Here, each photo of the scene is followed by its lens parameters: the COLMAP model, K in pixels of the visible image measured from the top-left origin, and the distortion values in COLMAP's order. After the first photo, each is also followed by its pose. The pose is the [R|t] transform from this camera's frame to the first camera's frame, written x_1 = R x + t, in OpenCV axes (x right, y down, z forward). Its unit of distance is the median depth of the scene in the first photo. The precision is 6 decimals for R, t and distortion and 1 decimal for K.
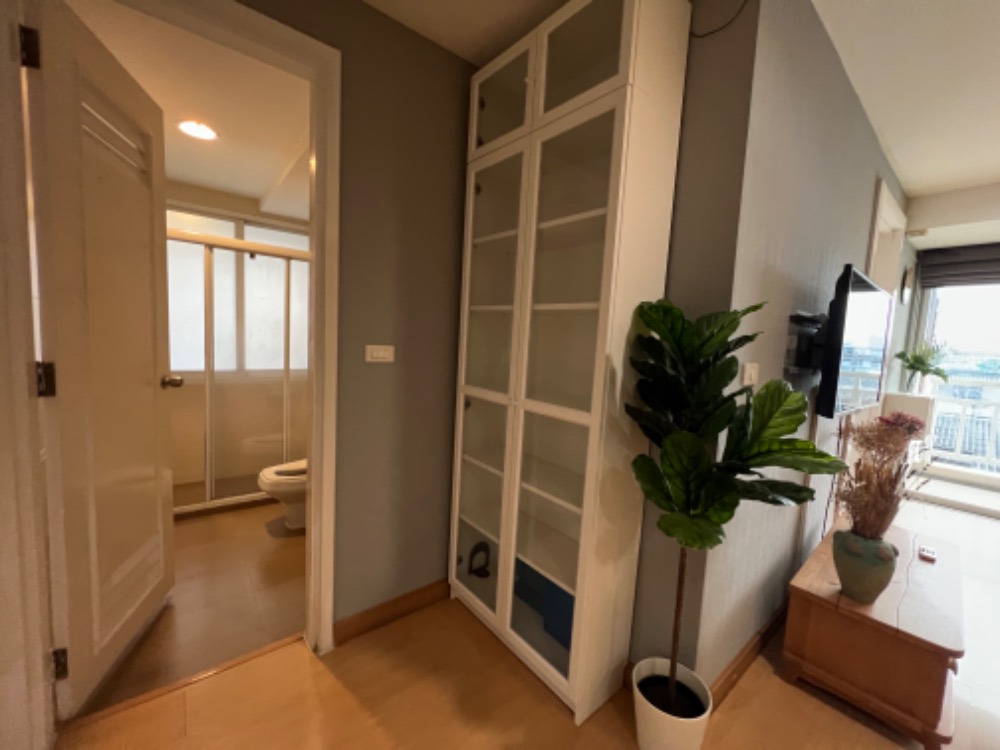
lens RADIAL K [[400.7, 0, 498.2], [0, 400.7, 373.6], [0, 0, 1]] dist [0.000771, 0.000032]
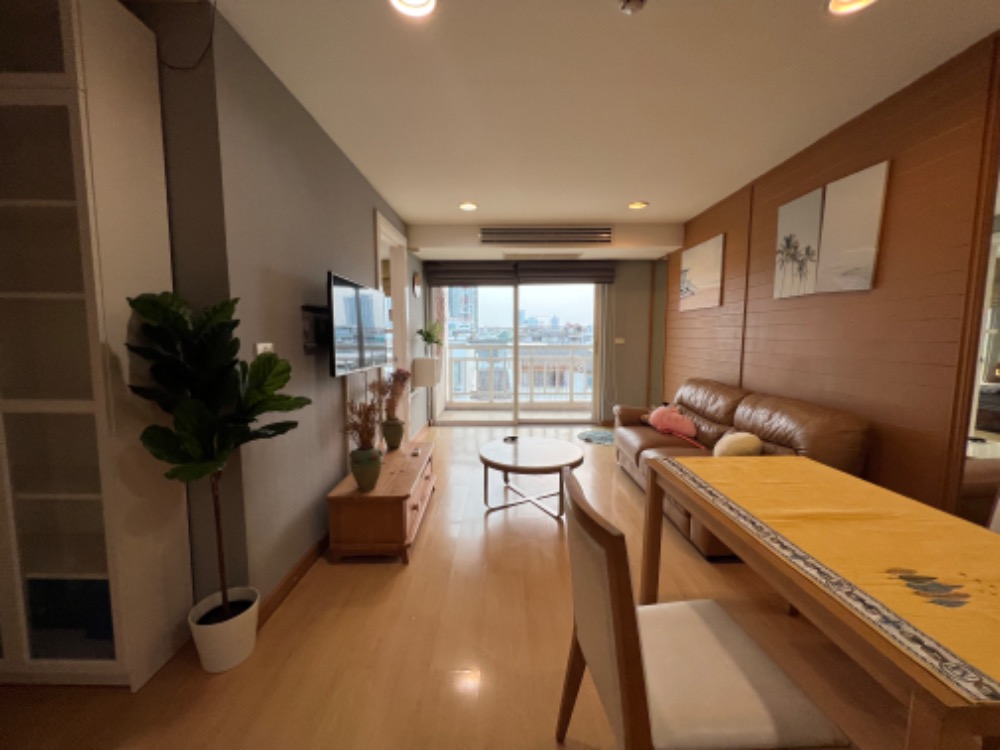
lens RADIAL K [[400.7, 0, 500.7], [0, 400.7, 374.5], [0, 0, 1]] dist [0.000771, 0.000032]
pose [[0.632926, -0.126115, 0.763872, 0.107271], [0.098407, 0.991746, 0.082199, 0.048145], [-0.767933, 0.023145, 0.640112, -0.451938]]
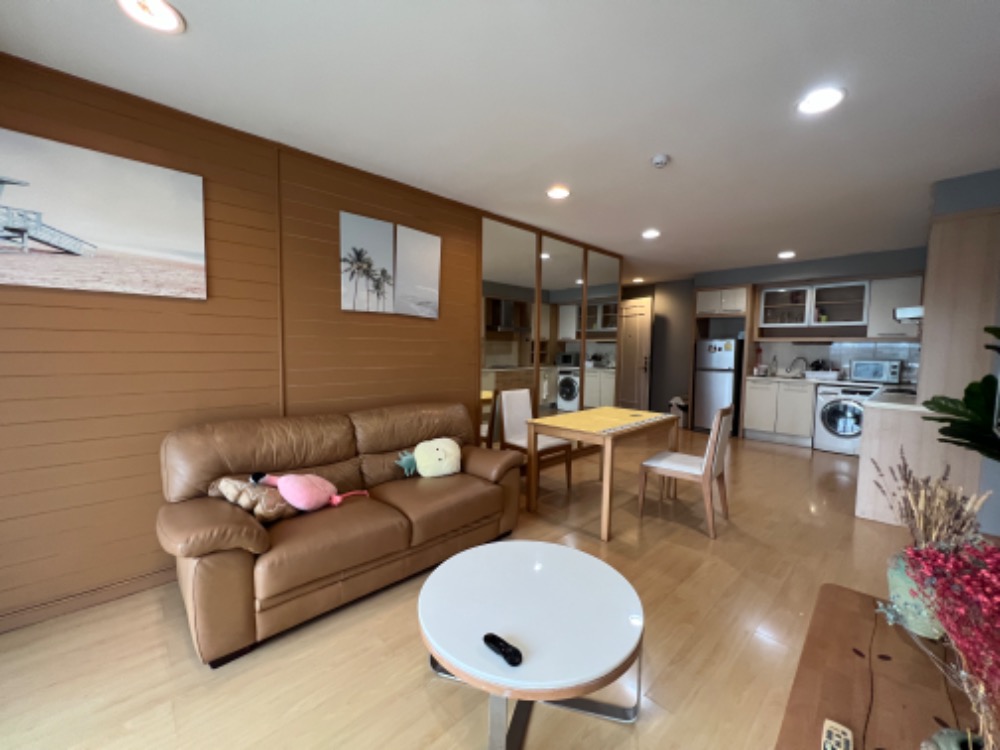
lens RADIAL K [[400.7, 0, 500.5], [0, 400.7, 380.2], [0, 0, 1]] dist [0.000771, 0.000032]
pose [[-0.996790, -0.059976, -0.053028, 2.088847], [-0.067546, 0.985613, 0.154933, -0.049064], [0.042973, 0.158017, -0.986501, 1.940576]]
